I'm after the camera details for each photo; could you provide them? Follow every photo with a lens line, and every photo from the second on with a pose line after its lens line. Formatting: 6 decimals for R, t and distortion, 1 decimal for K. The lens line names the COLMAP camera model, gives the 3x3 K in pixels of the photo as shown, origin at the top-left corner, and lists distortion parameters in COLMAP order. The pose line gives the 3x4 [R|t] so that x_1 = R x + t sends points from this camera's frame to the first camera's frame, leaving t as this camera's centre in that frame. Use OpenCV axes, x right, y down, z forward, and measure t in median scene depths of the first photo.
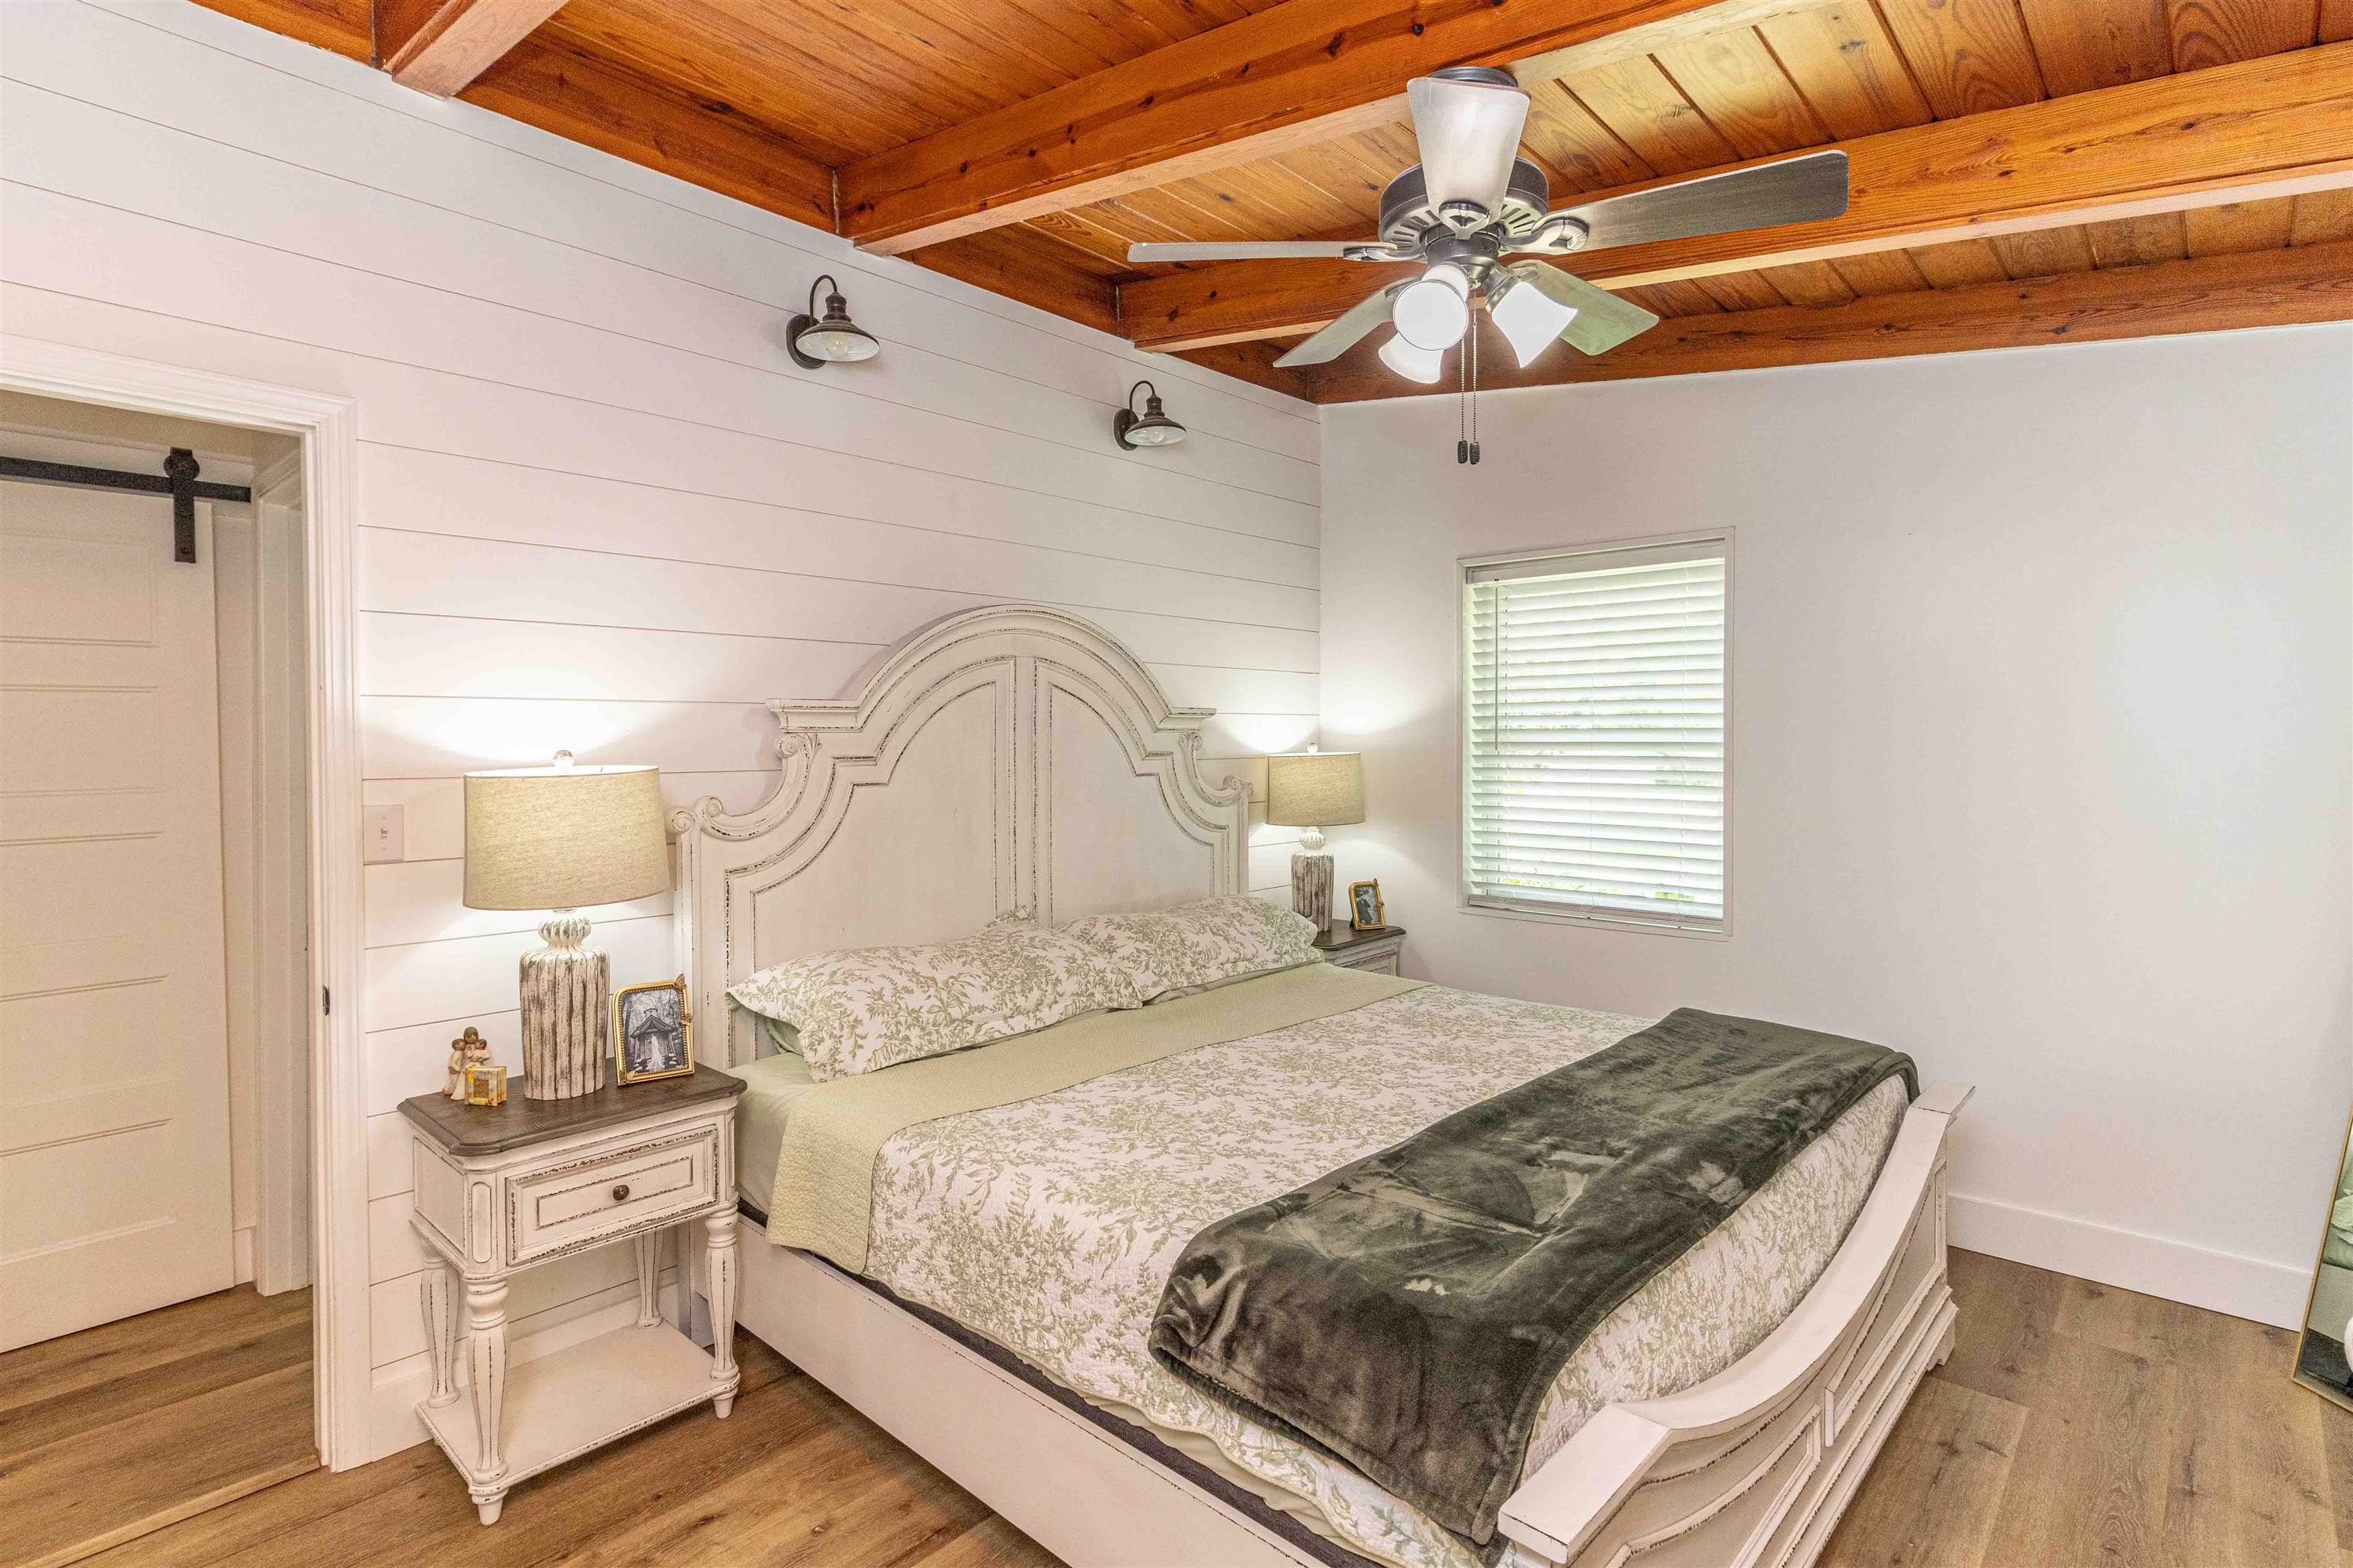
lens RADIAL K [[1116.5, 0, 1141.4], [0, 1116.5, 771.1], [0, 0, 1]] dist [0.000495, 0.000245]
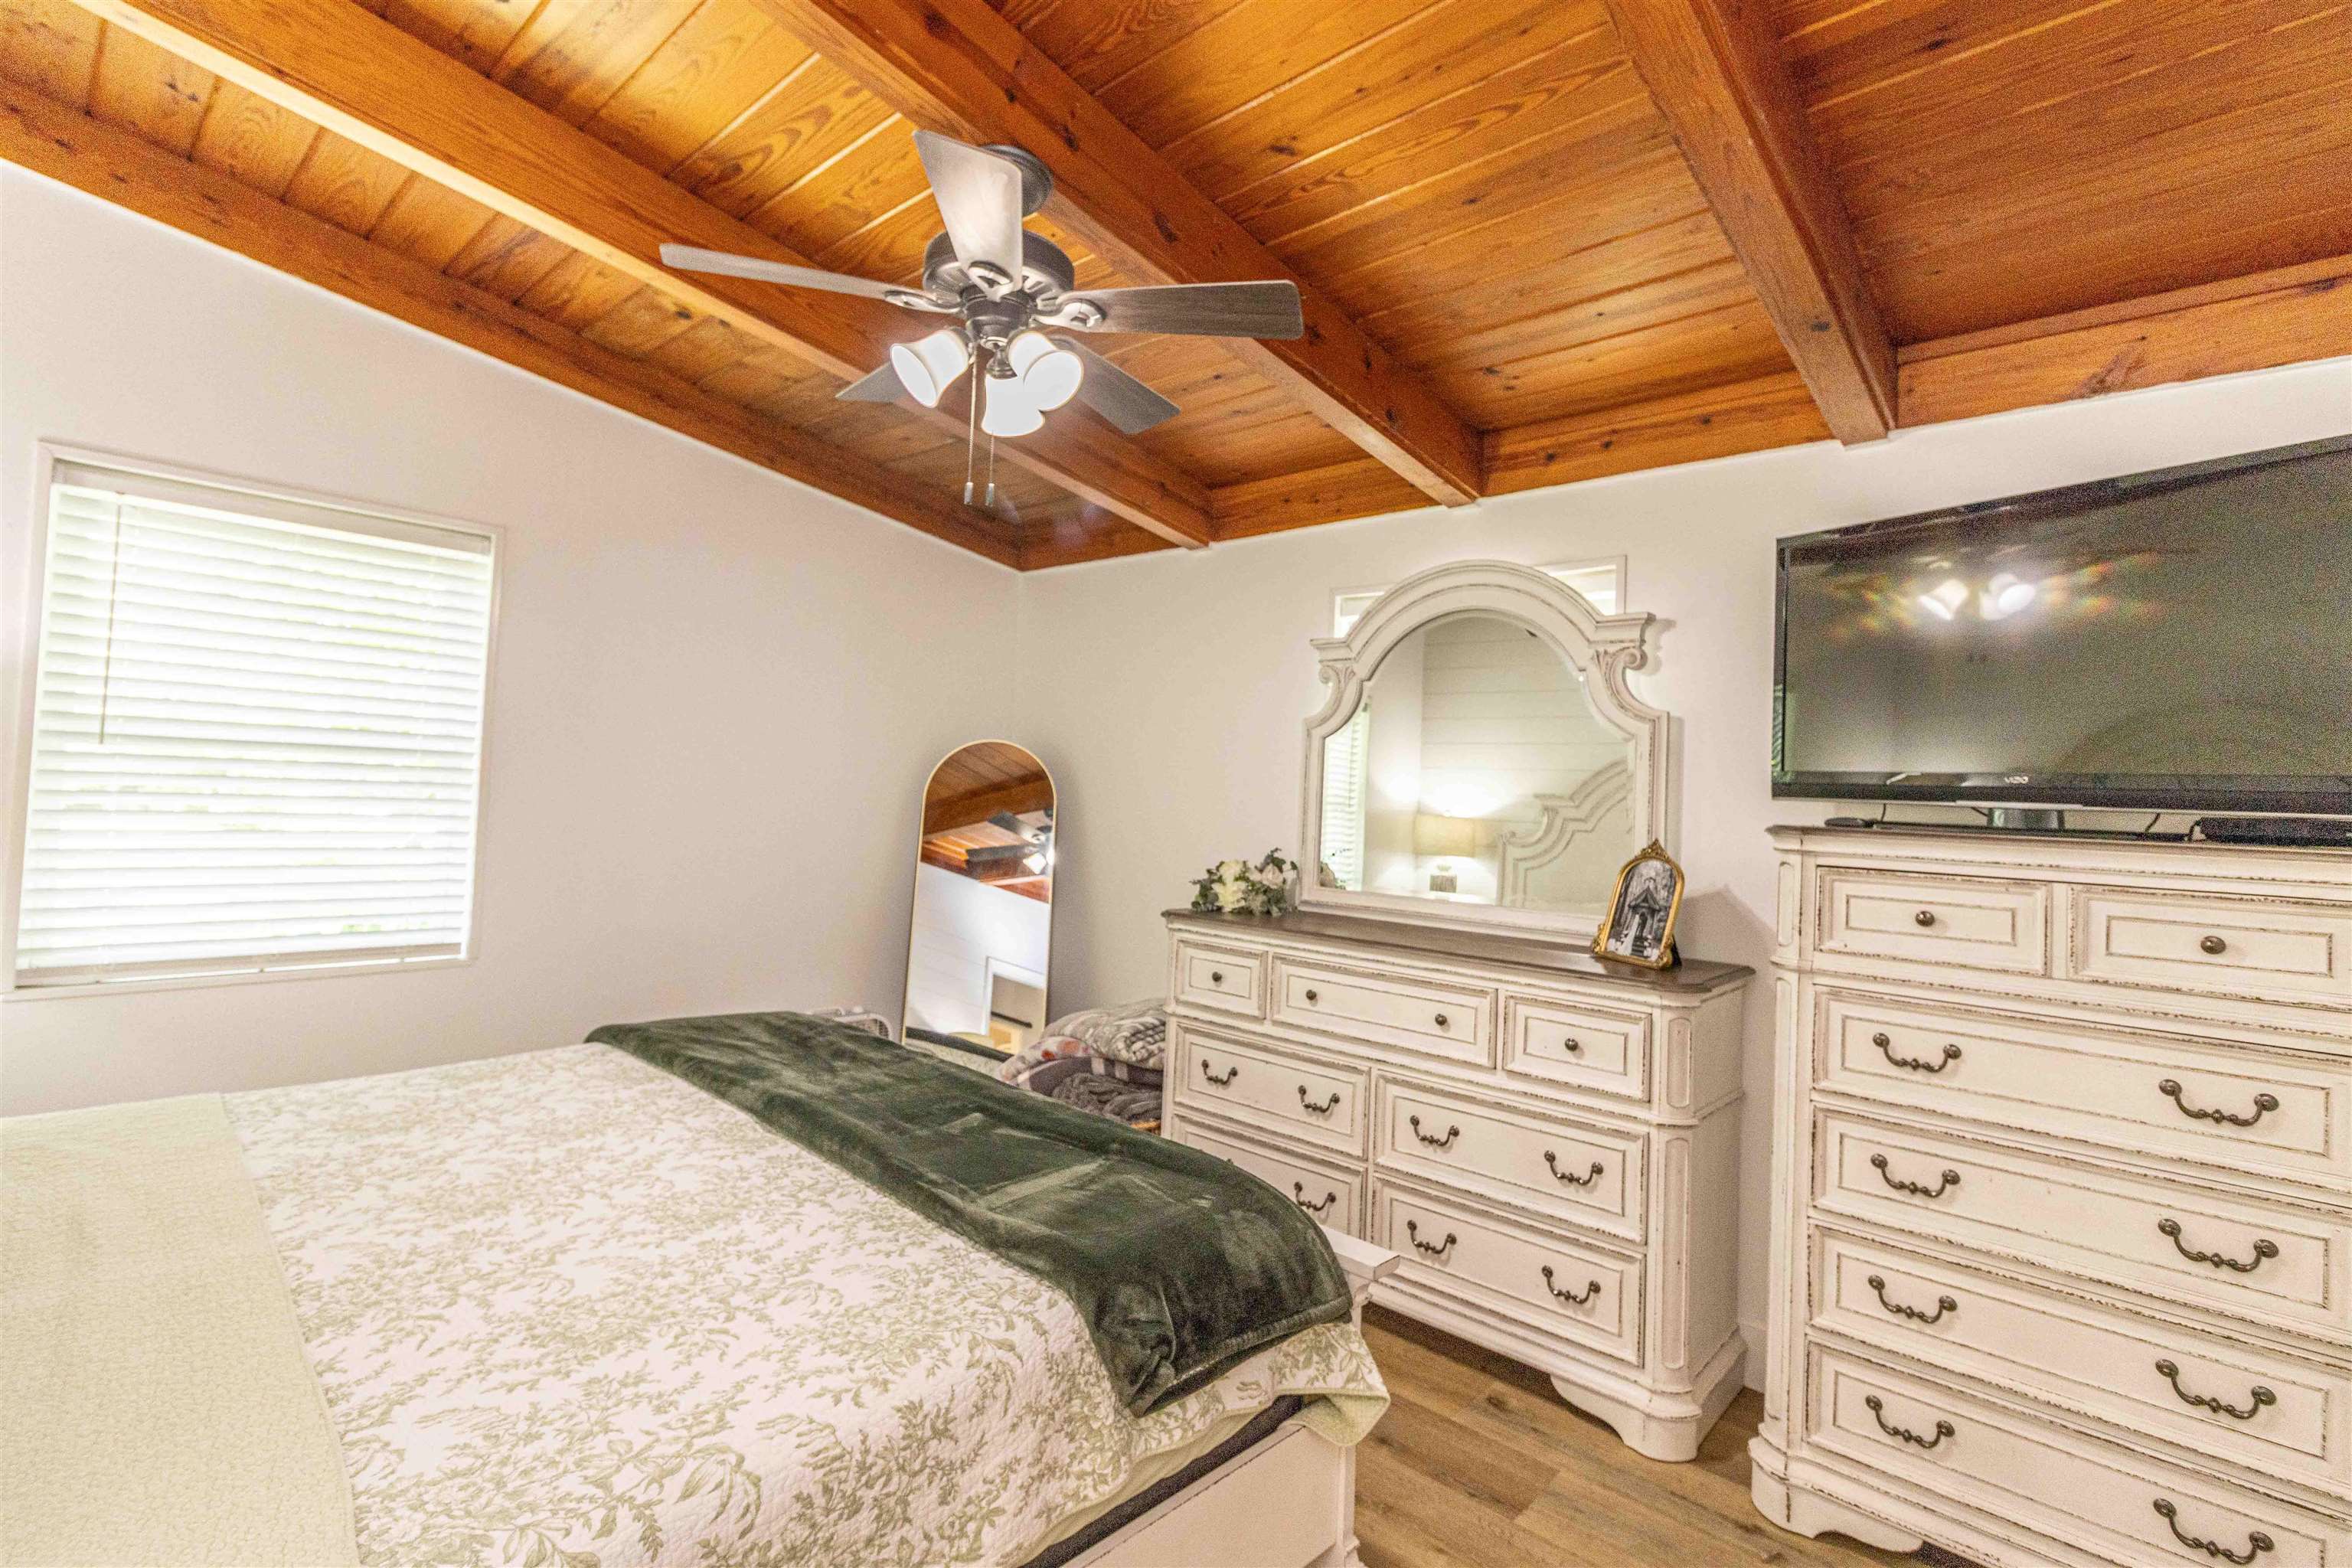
lens RADIAL K [[1116.0, 0, 1140.9], [0, 1116.0, 771.1], [0, 0, 1]] dist [0.000495, 0.000245]
pose [[-0.006139, 0.023854, 0.999697, -0.598787], [-0.015722, 0.999590, -0.023948, 0.005813], [-0.999858, -0.015865, -0.005762, 0.643966]]
